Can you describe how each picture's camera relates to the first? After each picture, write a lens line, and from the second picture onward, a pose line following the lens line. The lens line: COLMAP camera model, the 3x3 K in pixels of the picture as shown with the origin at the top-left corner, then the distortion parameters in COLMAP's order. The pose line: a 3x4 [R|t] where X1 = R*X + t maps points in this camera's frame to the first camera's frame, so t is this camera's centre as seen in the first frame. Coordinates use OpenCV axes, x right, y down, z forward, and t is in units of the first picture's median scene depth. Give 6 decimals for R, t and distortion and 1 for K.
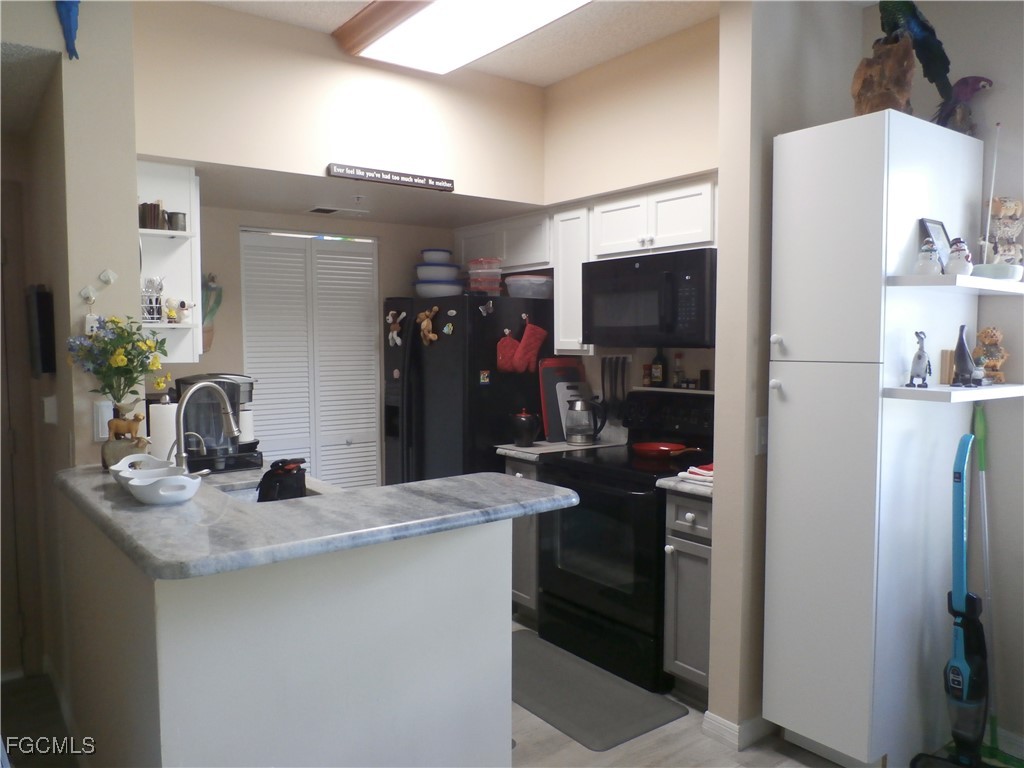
lens RADIAL K [[777.0, 0, 515.2], [0, 777.0, 378.7], [0, 0, 1]] dist [0.010299, 0.002172]
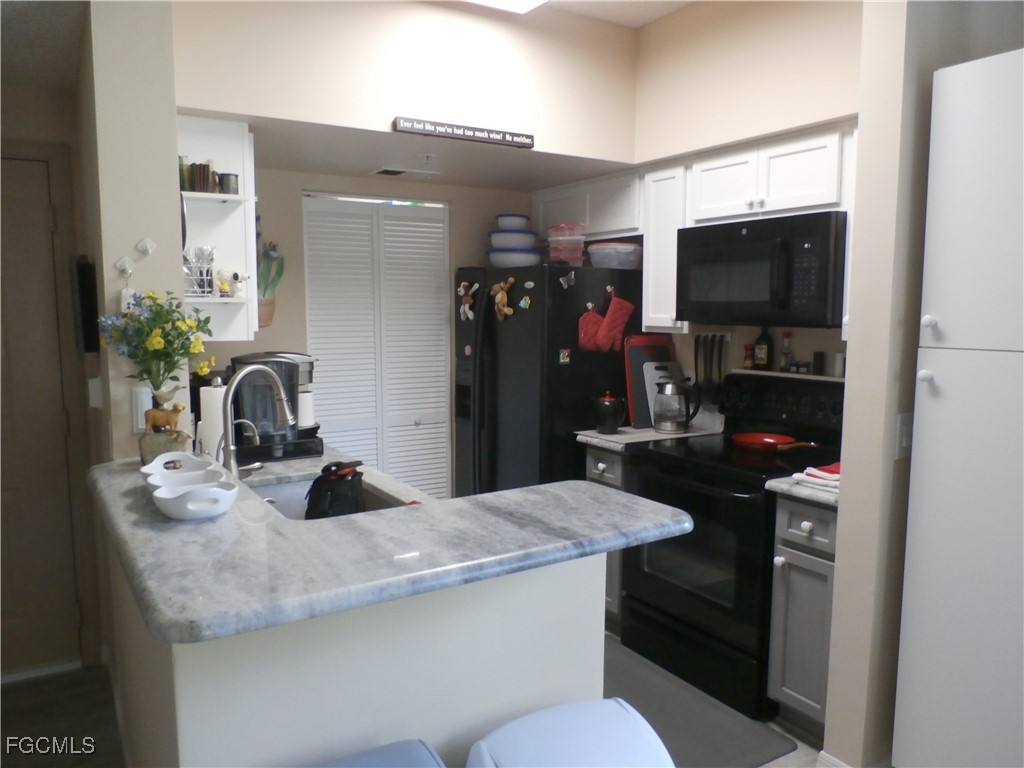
lens RADIAL K [[773.8, 0, 515.7], [0, 773.8, 383.4], [0, 0, 1]] dist [-0.011827, 0.002188]
pose [[0.995929, 0.013976, -0.089051, -0.018630], [-0.009715, 0.998795, 0.048105, -0.015908], [0.089616, -0.047044, 0.994865, 0.116121]]
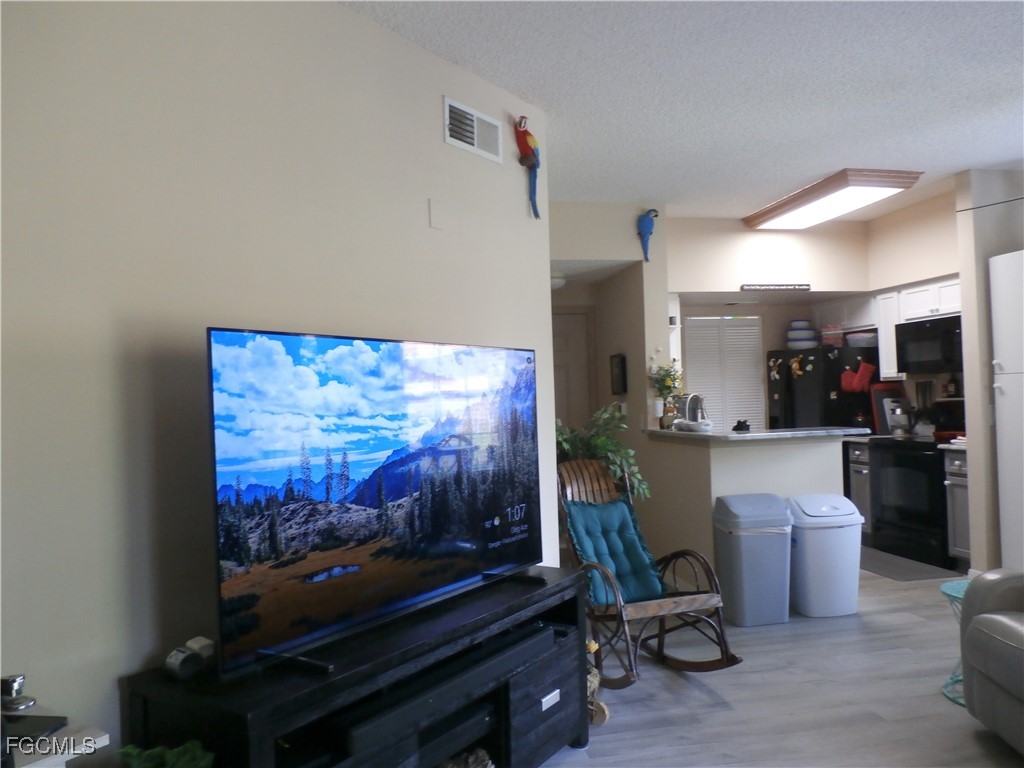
lens RADIAL K [[766.6, 0, 512.0], [0, 766.6, 384.0], [0, 0, 1]] dist [0.036391, 0.003151]
pose [[0.899140, -0.032733, -0.436435, 0.077132], [0.005900, 0.998015, -0.062697, 0.089359], [0.437621, 0.053798, 0.897549, -0.964939]]
